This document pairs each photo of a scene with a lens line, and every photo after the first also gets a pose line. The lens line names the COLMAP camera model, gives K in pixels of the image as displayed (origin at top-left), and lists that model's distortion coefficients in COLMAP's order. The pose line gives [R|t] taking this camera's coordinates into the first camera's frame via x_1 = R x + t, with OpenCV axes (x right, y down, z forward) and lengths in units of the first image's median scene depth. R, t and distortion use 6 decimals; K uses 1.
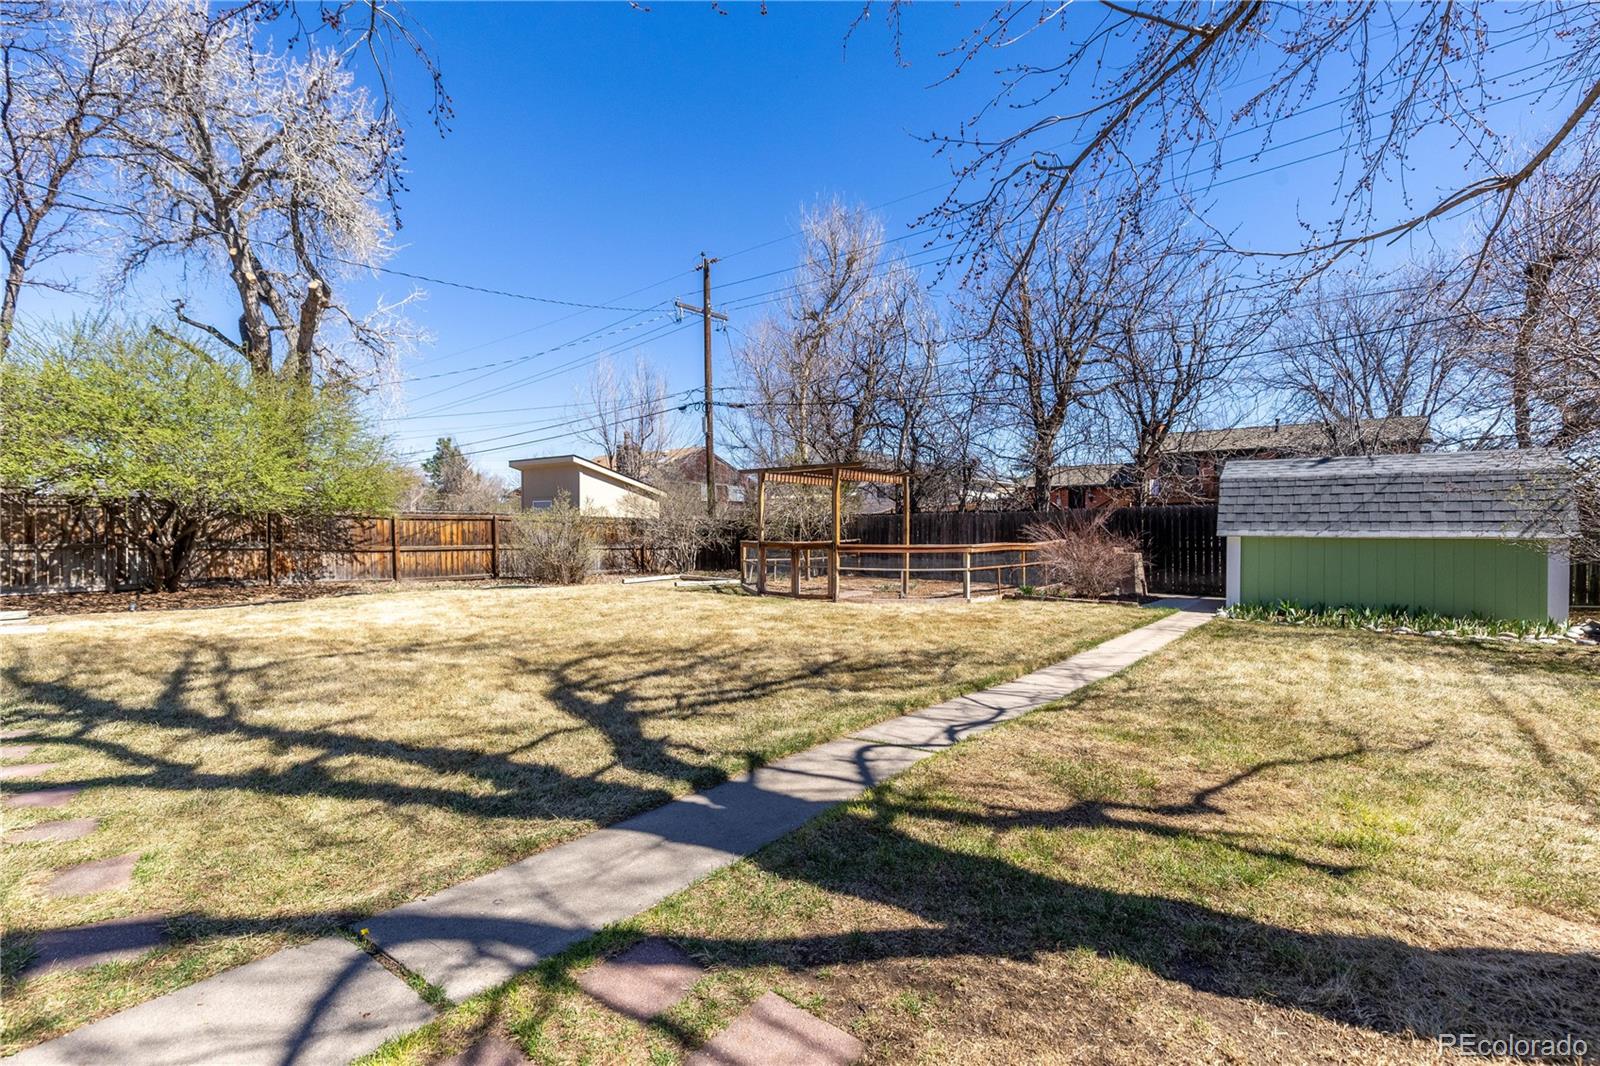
lens RADIAL K [[729.9, 0, 793.7], [0, 729.9, 529.8], [0, 0, 1]] dist [0.013807, -0.002878]
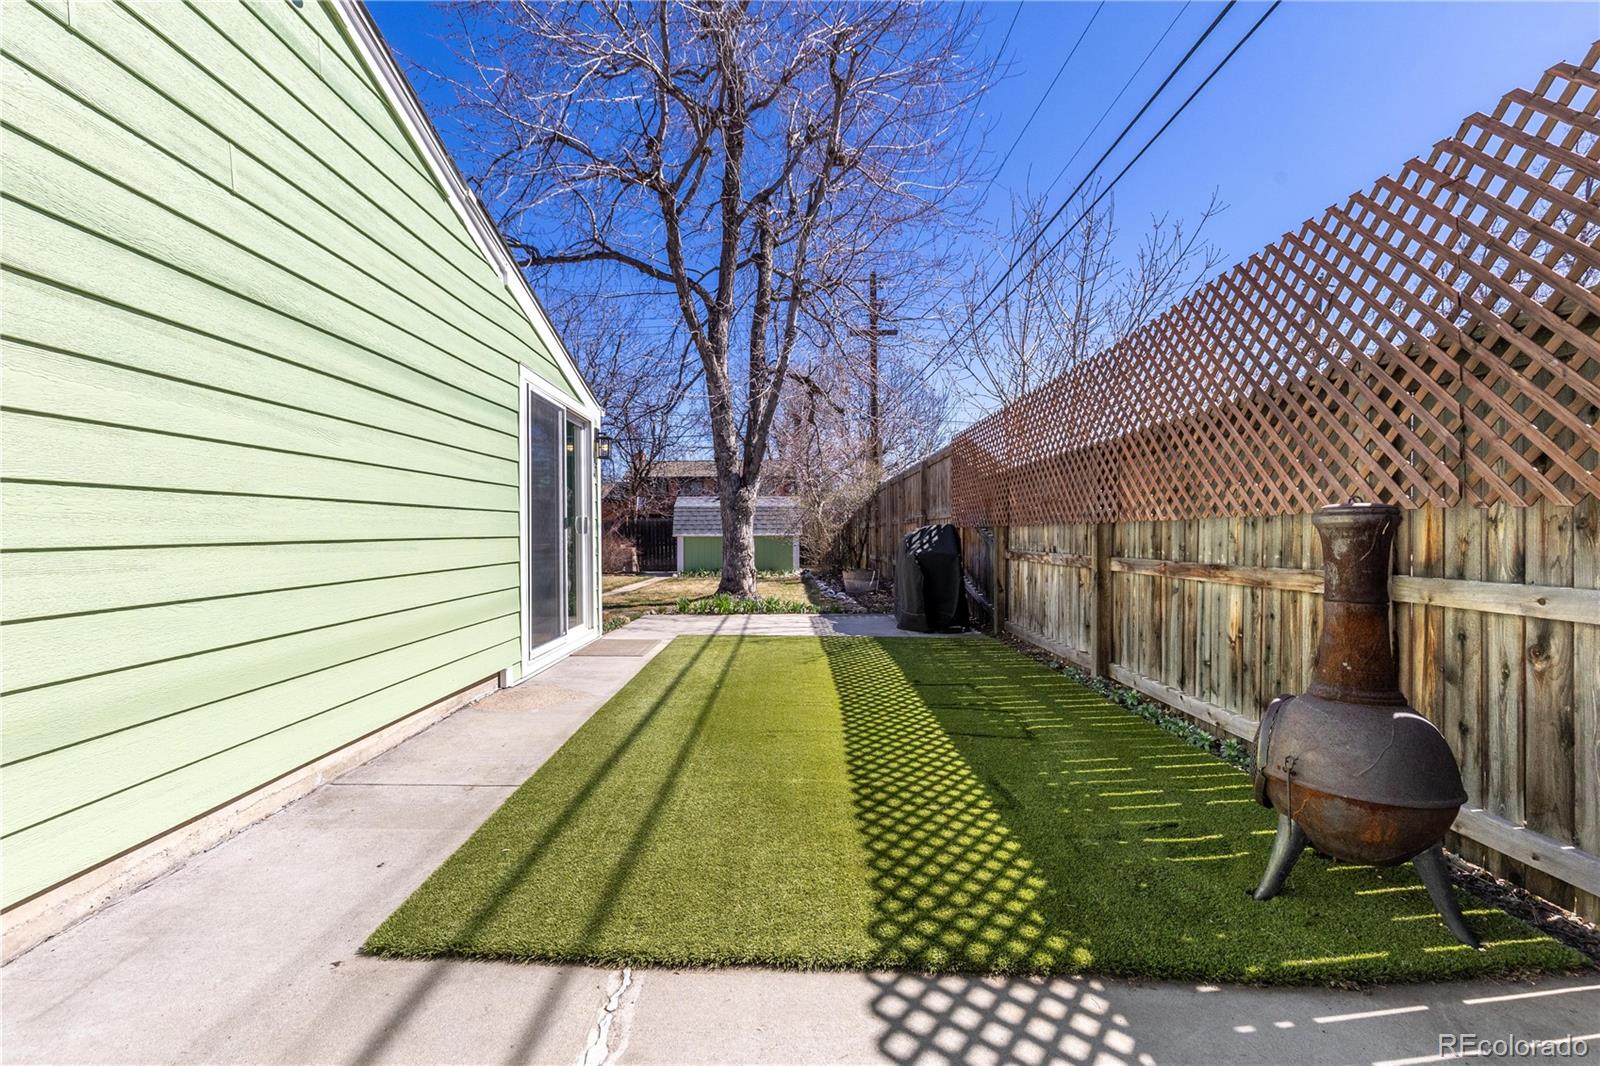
lens RADIAL K [[729.9, 0, 795.6], [0, 729.9, 532.4], [0, 0, 1]] dist [0.013807, -0.002878]
pose [[0.779871, -0.001327, 0.625938, -0.230247], [0.005734, 0.999971, -0.005025, 0.005200], [-0.625914, 0.007508, 0.779856, -0.432366]]
